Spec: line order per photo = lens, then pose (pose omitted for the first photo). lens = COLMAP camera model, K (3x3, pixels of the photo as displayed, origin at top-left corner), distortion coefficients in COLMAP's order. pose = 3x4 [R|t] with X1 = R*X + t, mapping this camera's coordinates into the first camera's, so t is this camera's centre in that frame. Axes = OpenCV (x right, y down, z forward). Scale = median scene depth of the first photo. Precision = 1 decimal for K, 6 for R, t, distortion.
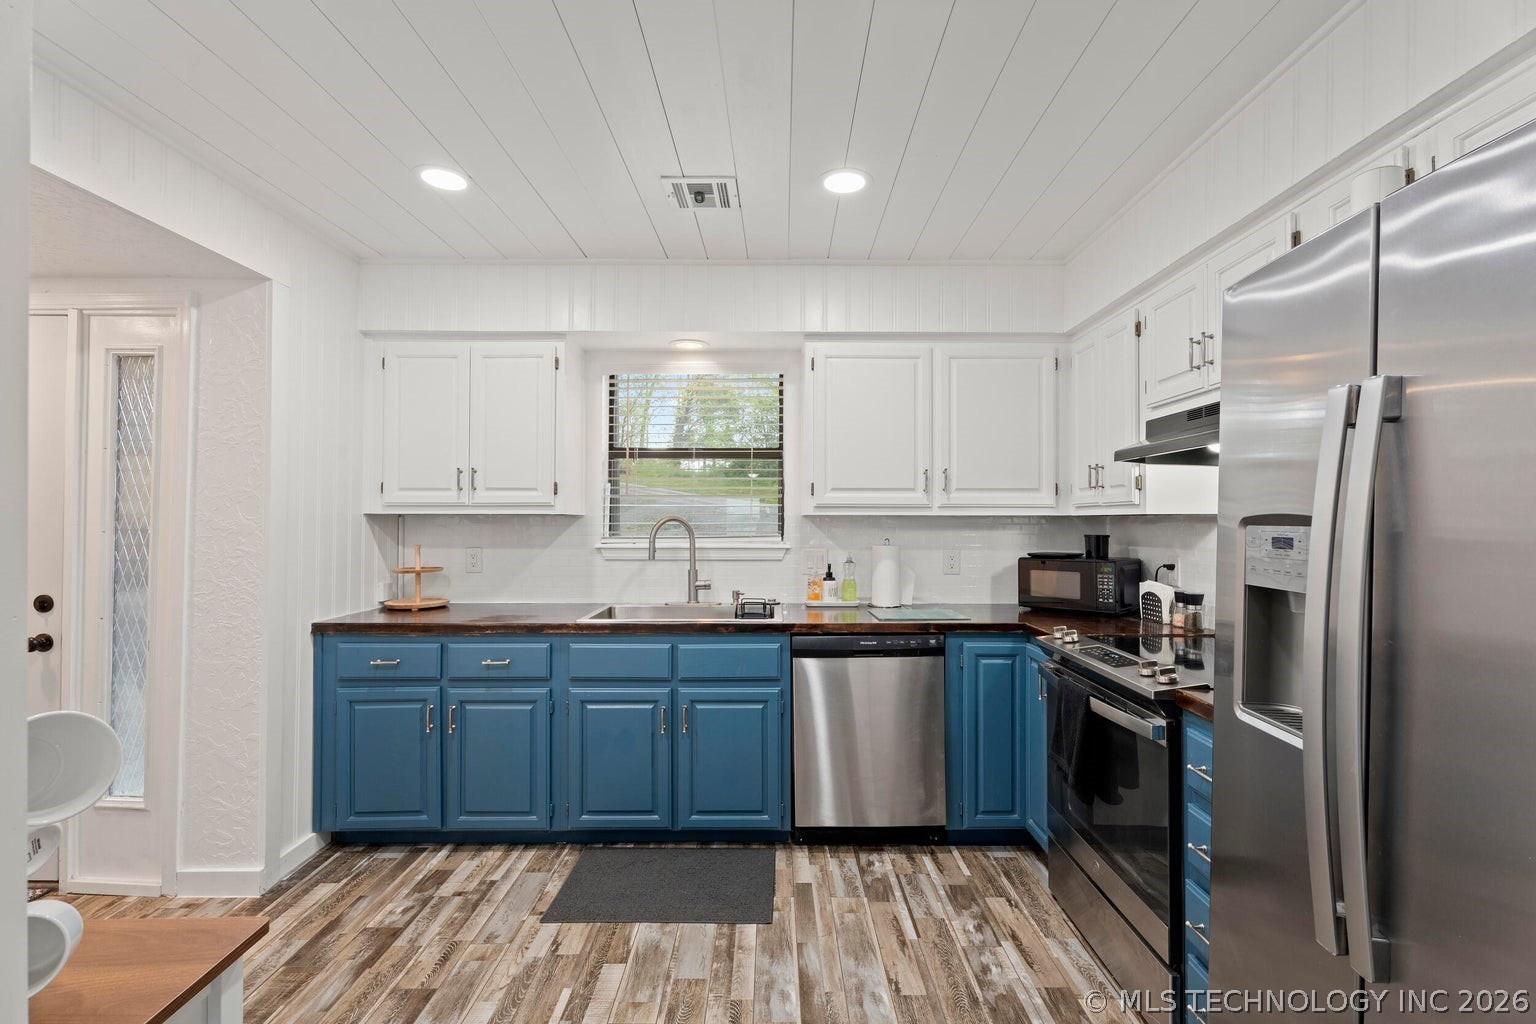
lens RADIAL K [[687.3, 0, 778.2], [0, 687.3, 514.0], [0, 0, 1]] dist [0.004868, -0.002547]
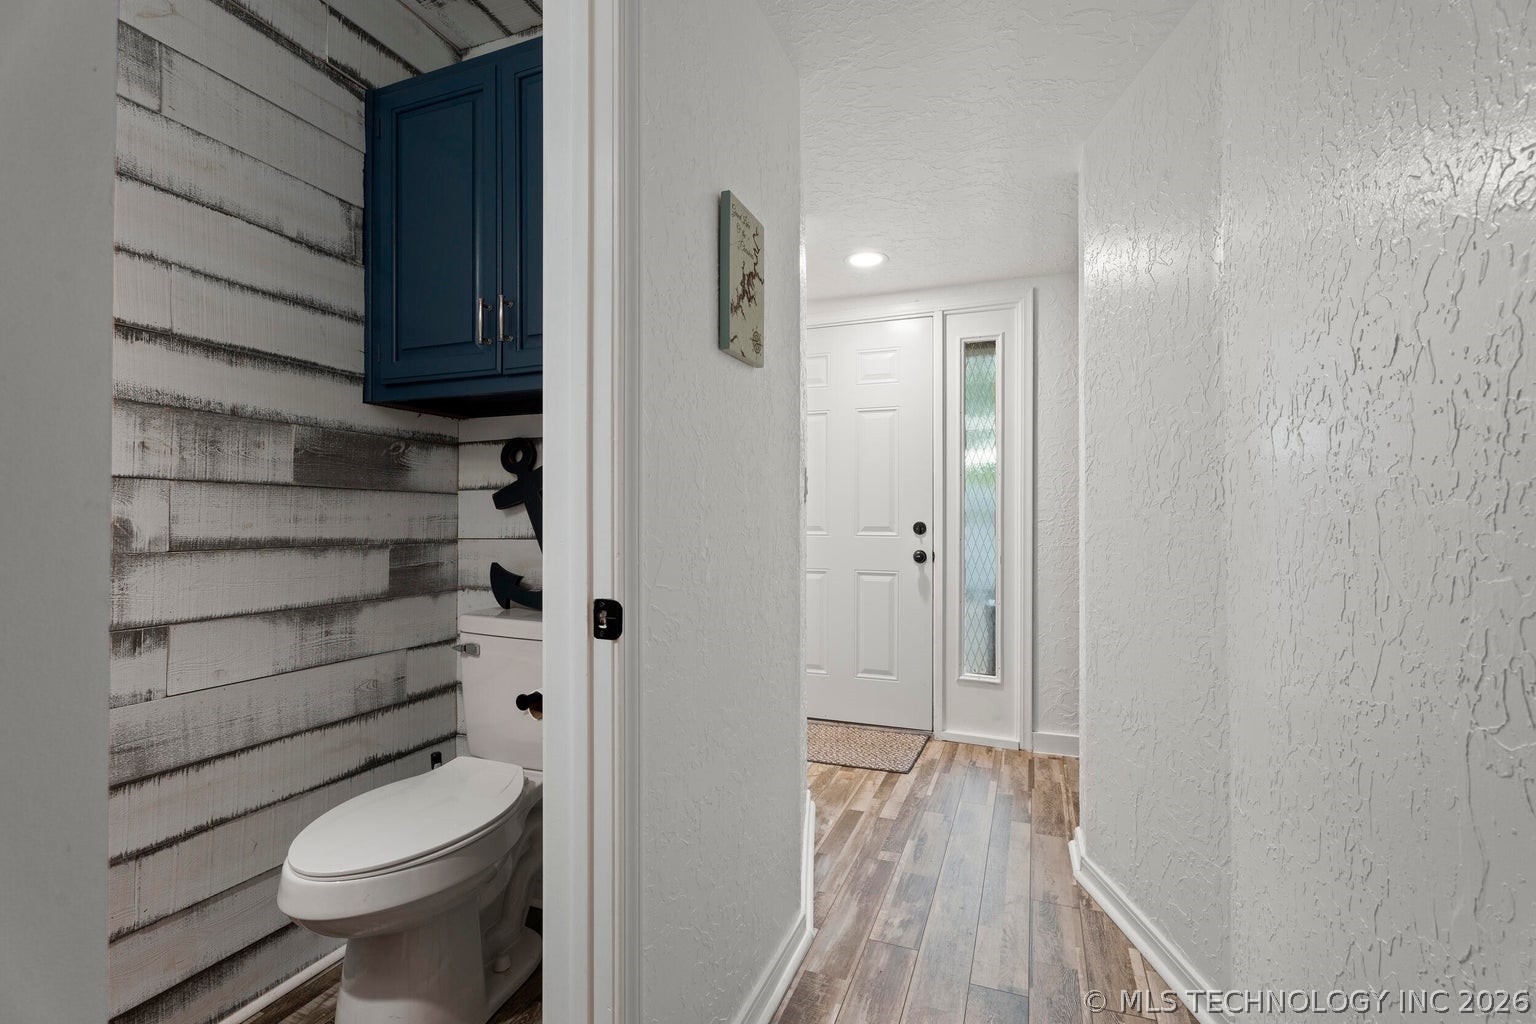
lens RADIAL K [[687.3, 0, 770.0], [0, 687.3, 521.0], [0, 0, 1]] dist [0.004868, -0.002547]
pose [[0.934378, -0.002819, -0.356272, -0.841194], [0.005704, 0.999959, 0.007048, 0.102013], [0.356238, -0.008618, 0.934356, -0.377619]]
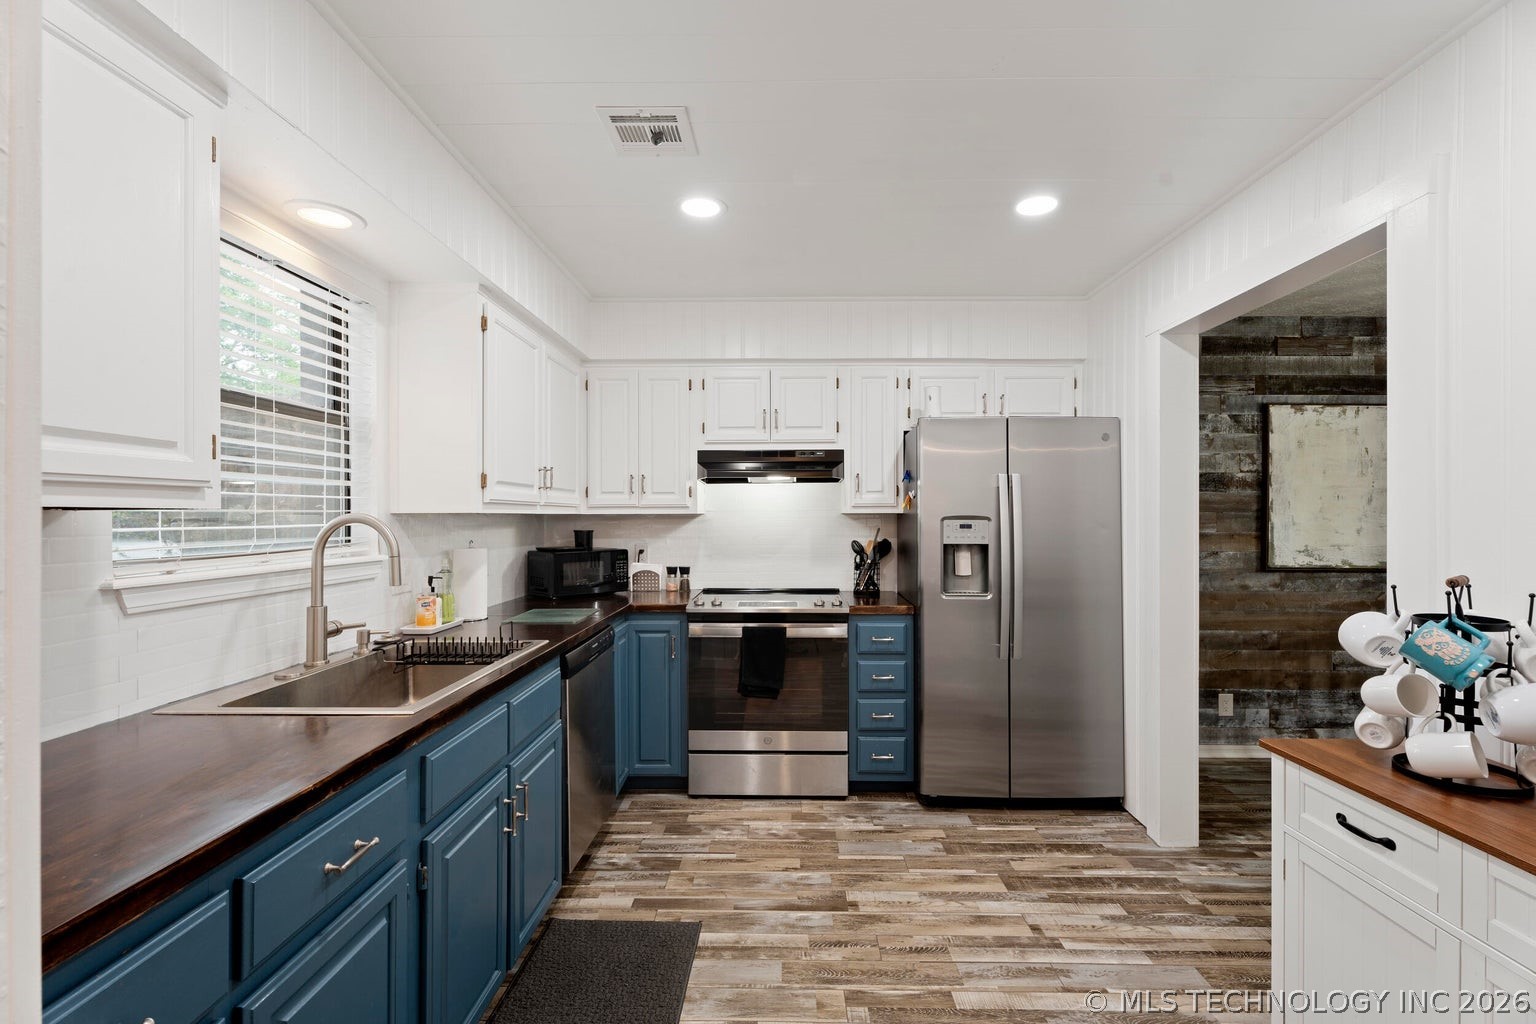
lens RADIAL K [[687.3, 0, 776.6], [0, 687.3, 515.2], [0, 0, 1]] dist [0.004868, -0.002547]
pose [[0.005366, 0.004999, 0.999973, -0.924942], [-0.008928, 0.999948, -0.004951, 0.009152], [-0.999946, -0.008901, 0.005411, 0.819808]]
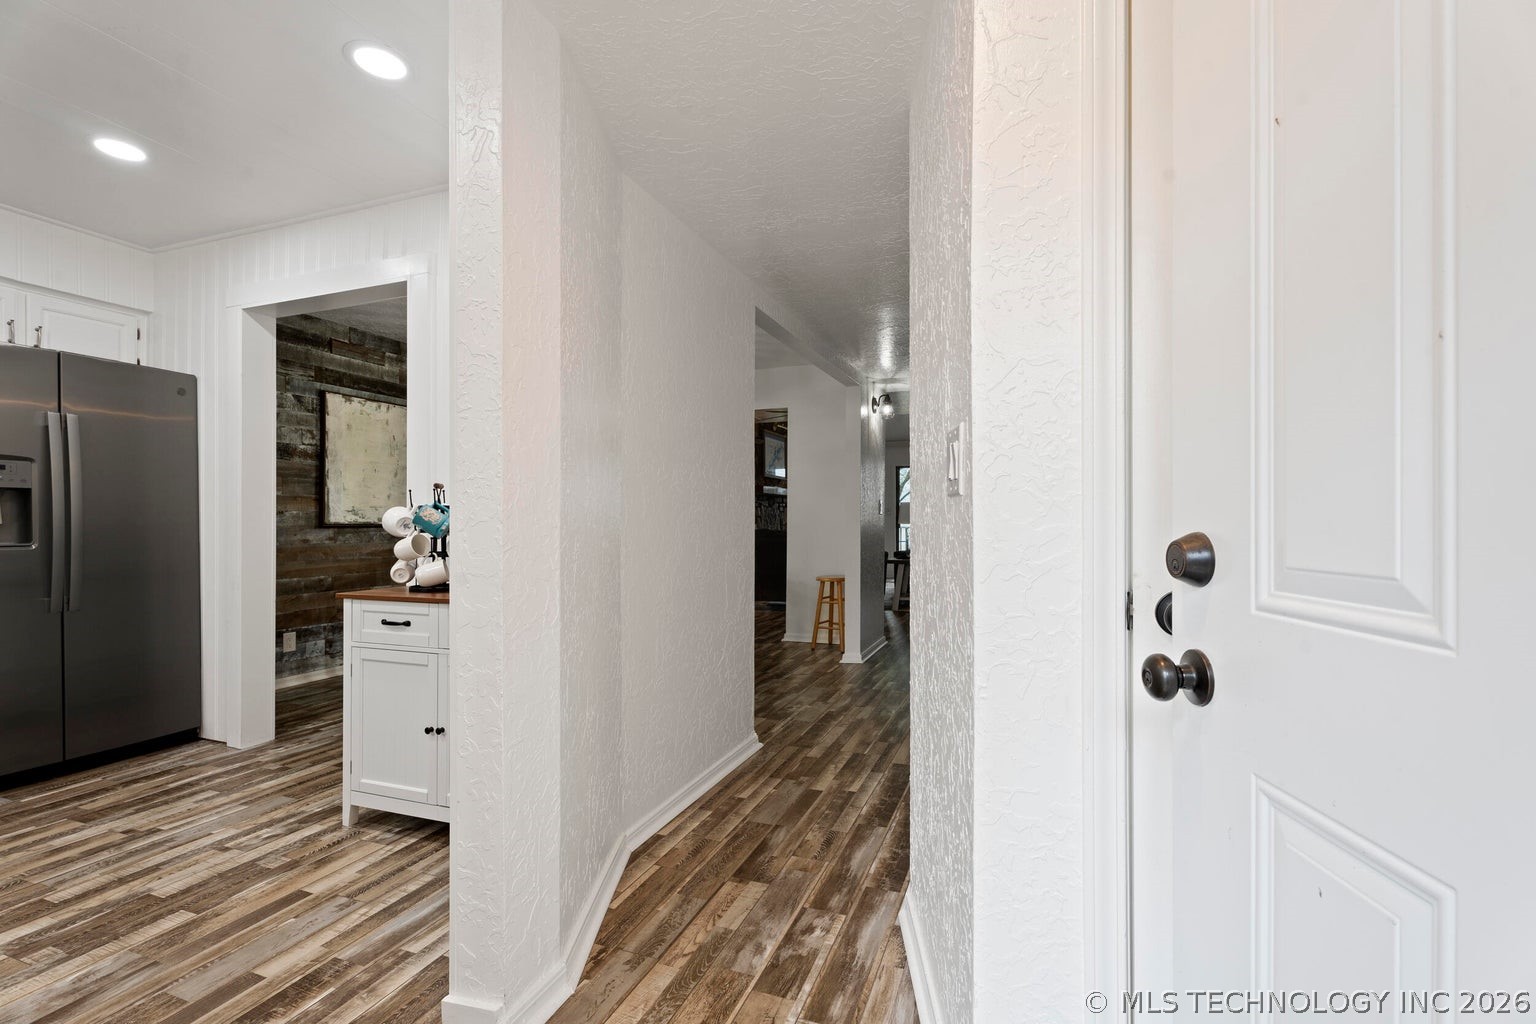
lens RADIAL K [[687.3, 0, 768.1], [0, 687.3, 519.1], [0, 0, 1]] dist [0.004868, -0.002547]
pose [[-0.933442, 0.001036, 0.358726, -1.190379], [-0.002129, 0.999962, -0.008429, 0.106461], [-0.358721, -0.008632, -0.933405, 1.052942]]
